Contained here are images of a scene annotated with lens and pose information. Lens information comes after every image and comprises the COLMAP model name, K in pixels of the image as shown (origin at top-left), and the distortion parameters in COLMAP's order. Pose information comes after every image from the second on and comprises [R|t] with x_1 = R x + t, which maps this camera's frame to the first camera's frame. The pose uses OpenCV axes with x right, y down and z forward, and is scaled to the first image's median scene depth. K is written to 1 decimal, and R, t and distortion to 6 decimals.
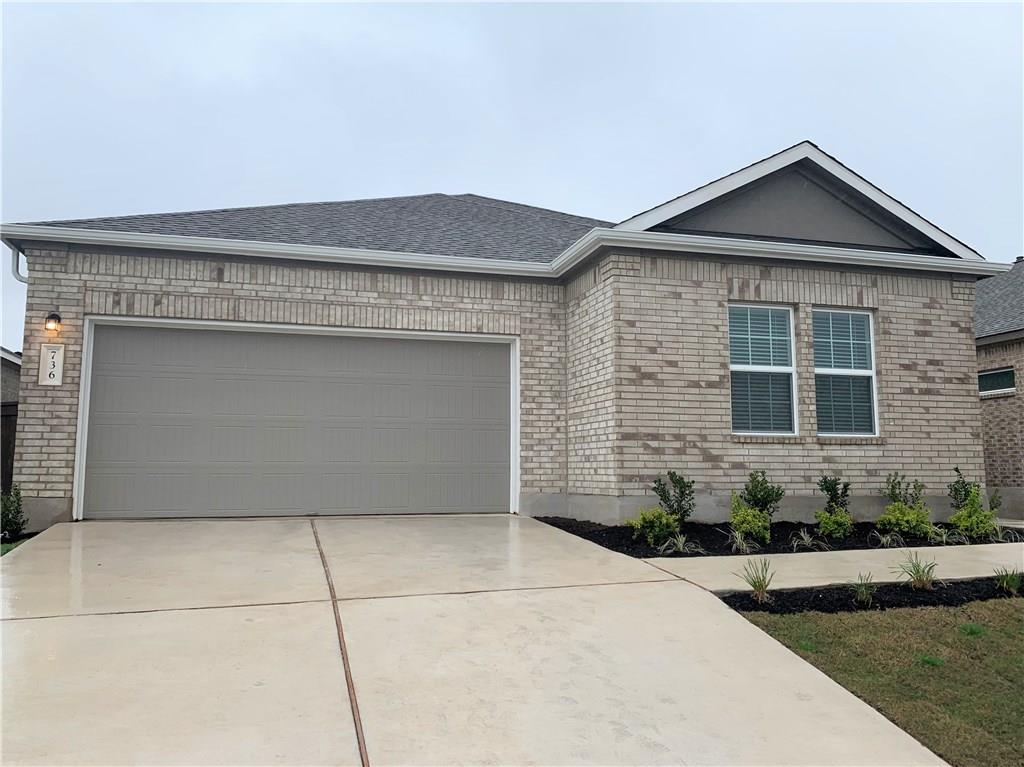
lens RADIAL K [[774.3, 0, 511.3], [0, 774.3, 374.2], [0, 0, 1]] dist [0.048905, -0.064160]
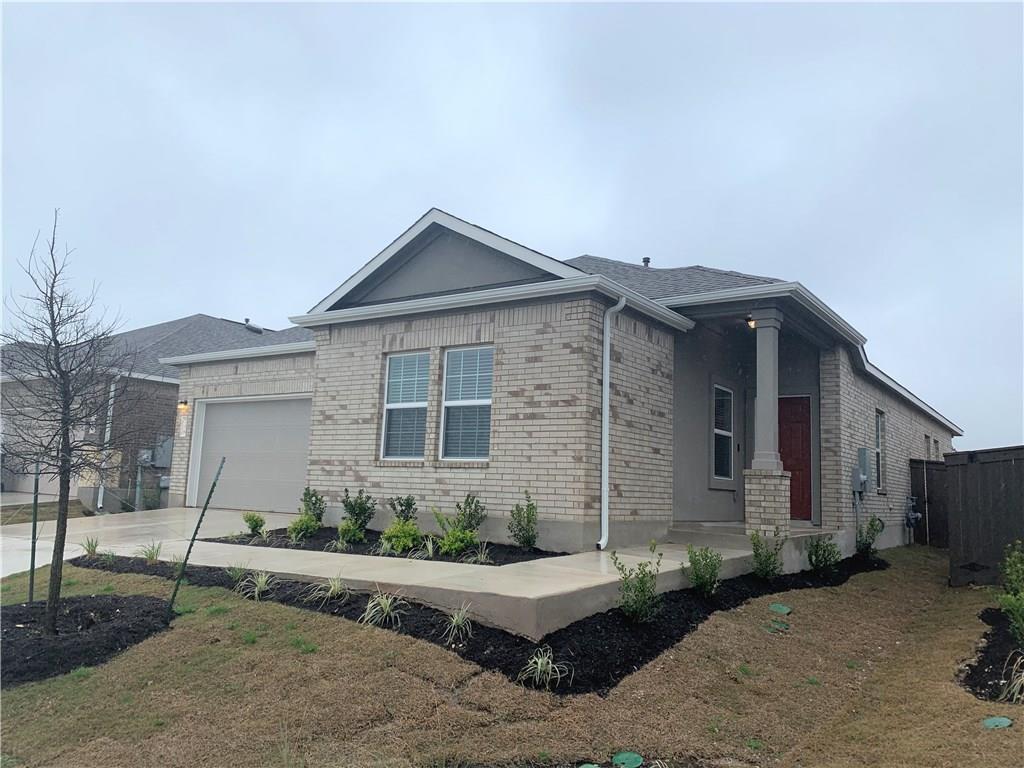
lens RADIAL K [[774.3, 0, 511.3], [0, 774.3, 374.7], [0, 0, 1]] dist [0.048905, -0.064160]
pose [[0.656280, -0.090889, -0.749024, 1.329328], [0.057008, 0.995854, -0.070891, 0.039977], [0.752361, 0.003824, 0.658740, 0.323540]]
